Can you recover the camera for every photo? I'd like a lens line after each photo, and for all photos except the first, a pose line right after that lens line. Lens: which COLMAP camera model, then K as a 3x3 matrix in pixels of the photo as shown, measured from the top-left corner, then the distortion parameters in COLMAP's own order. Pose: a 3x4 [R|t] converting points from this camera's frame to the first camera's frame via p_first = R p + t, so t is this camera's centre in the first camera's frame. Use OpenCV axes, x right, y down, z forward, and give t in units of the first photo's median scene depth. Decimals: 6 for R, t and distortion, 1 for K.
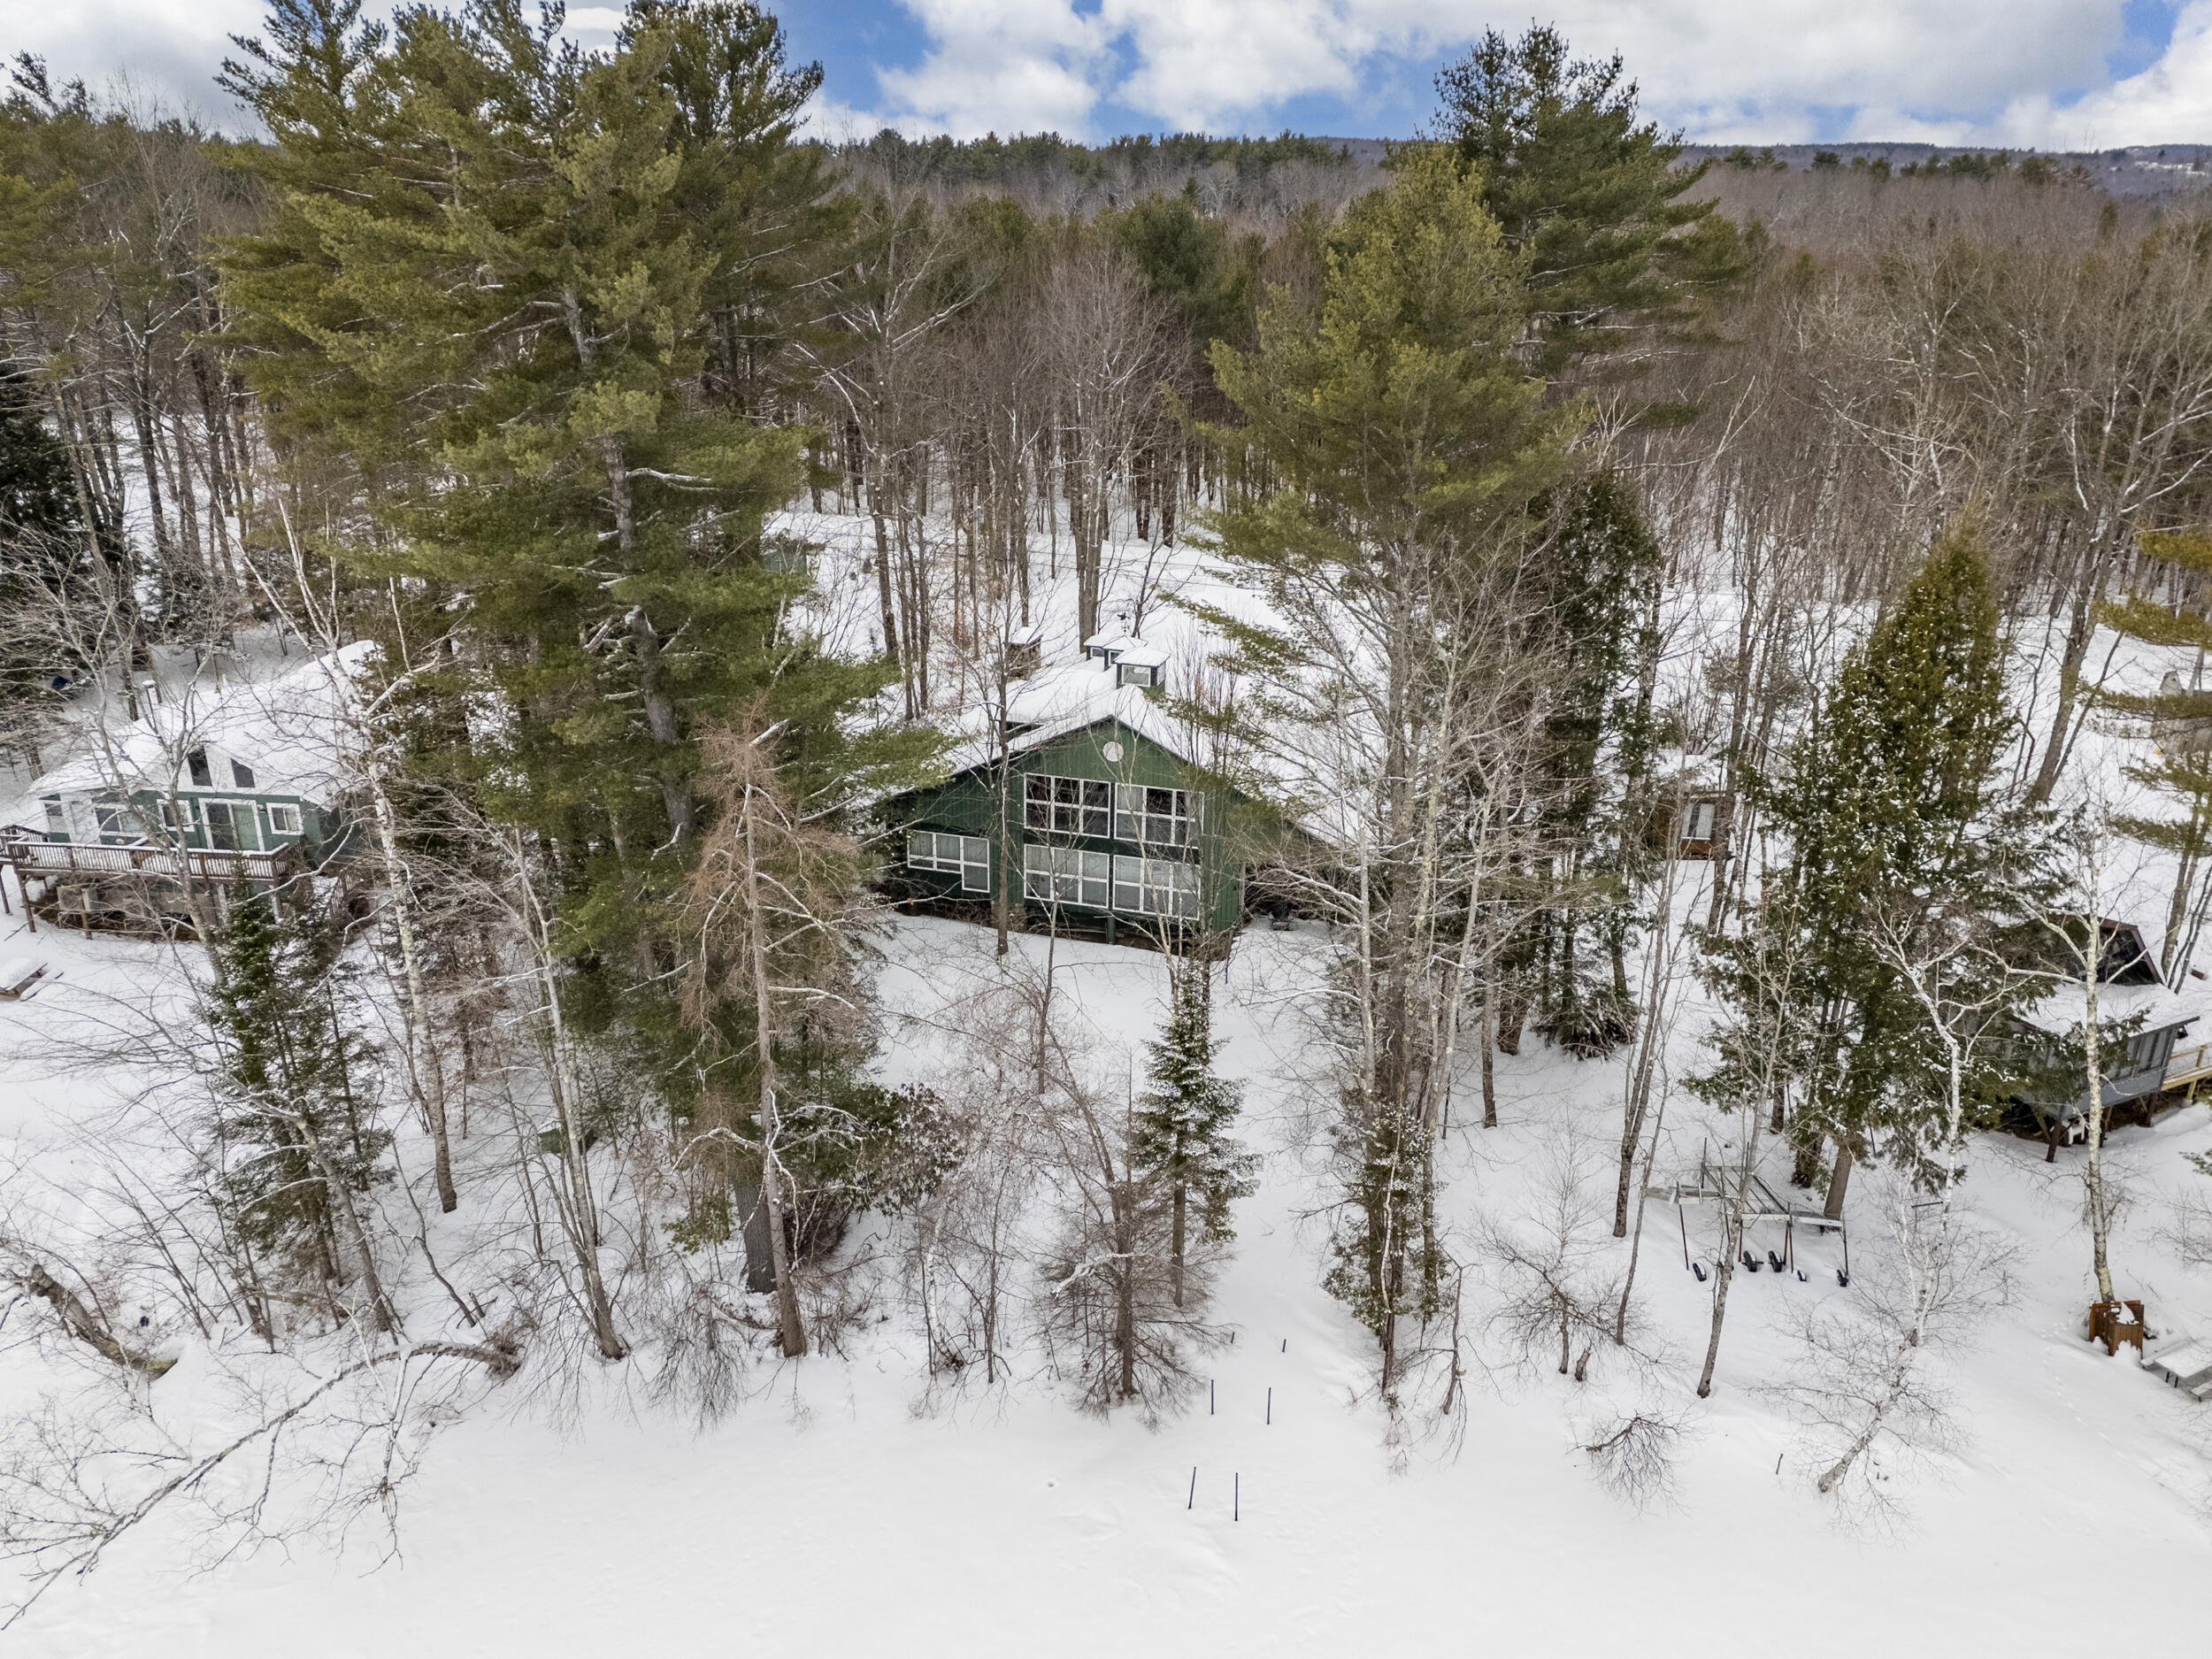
lens RADIAL K [[1652.2, 0, 1100.7], [0, 1652.2, 824.3], [0, 0, 1]] dist [0.051606, -0.020529]
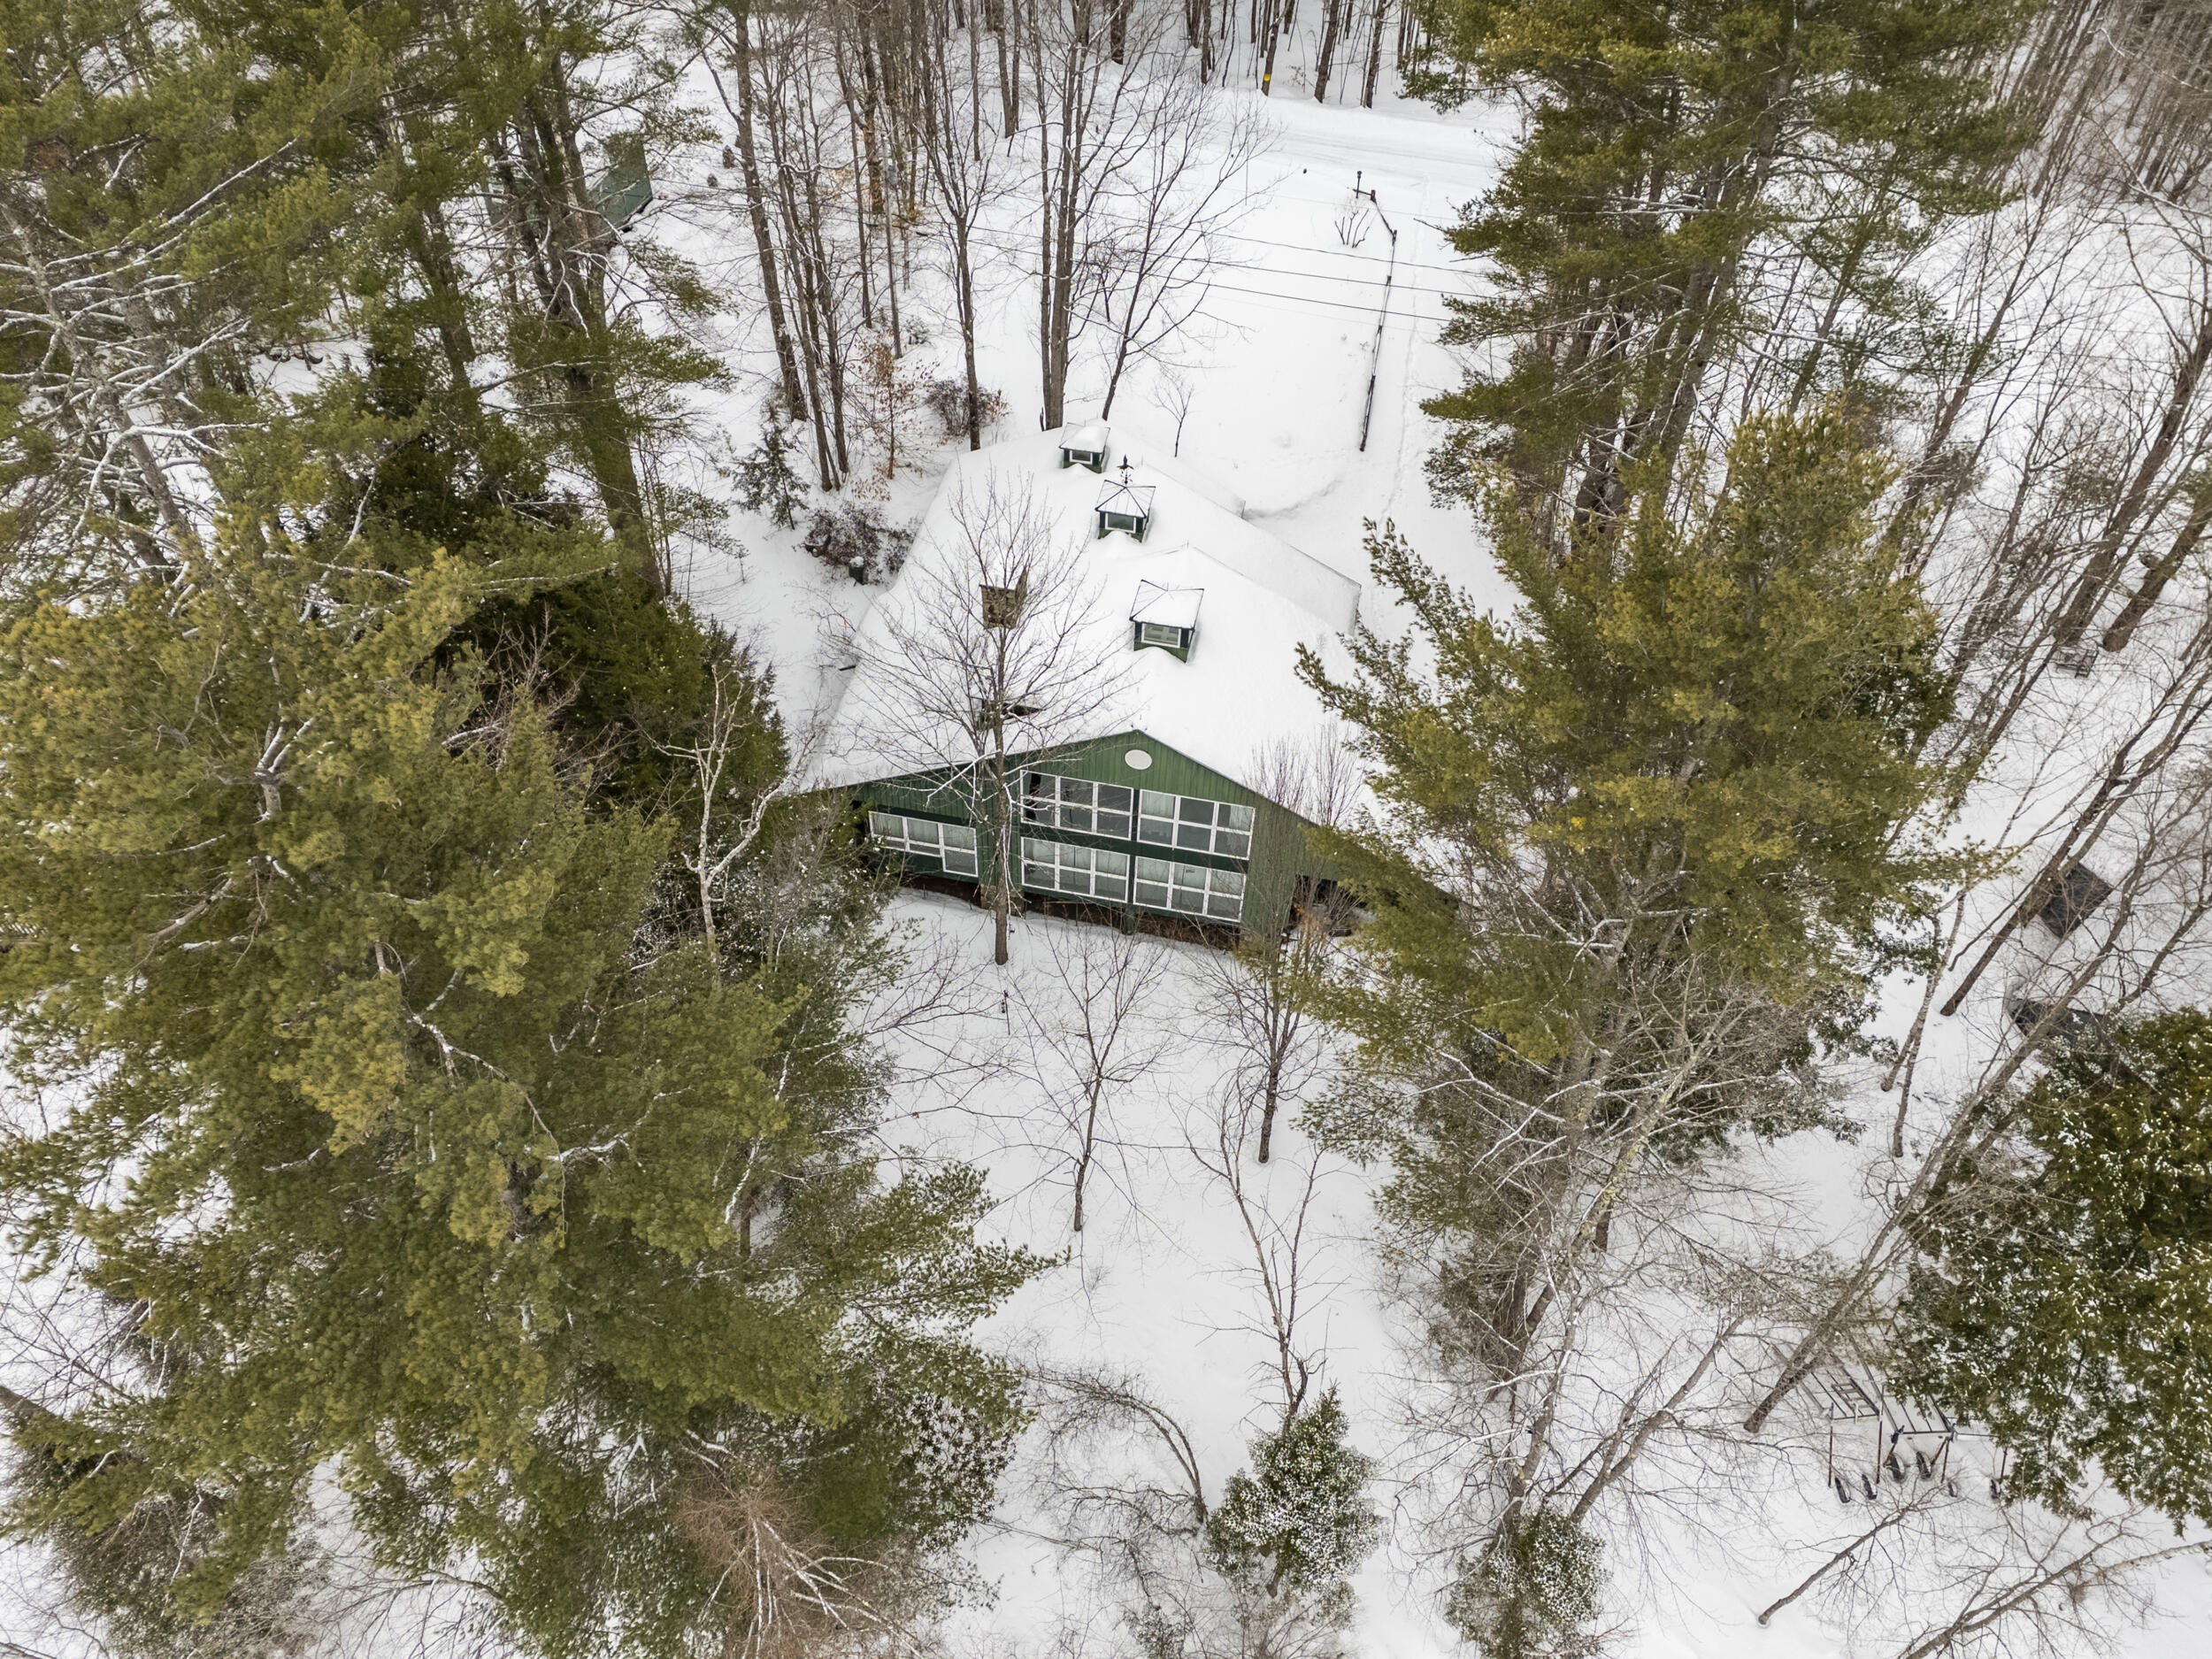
lens RADIAL K [[1652.2, 0, 1090.4], [0, 1652.2, 835.4], [0, 0, 1]] dist [0.051606, -0.020529]
pose [[0.997069, -0.051723, 0.056375, -0.059335], [0.020873, 0.892802, 0.449965, -0.355080], [-0.073605, -0.447470, 0.891265, 0.294792]]
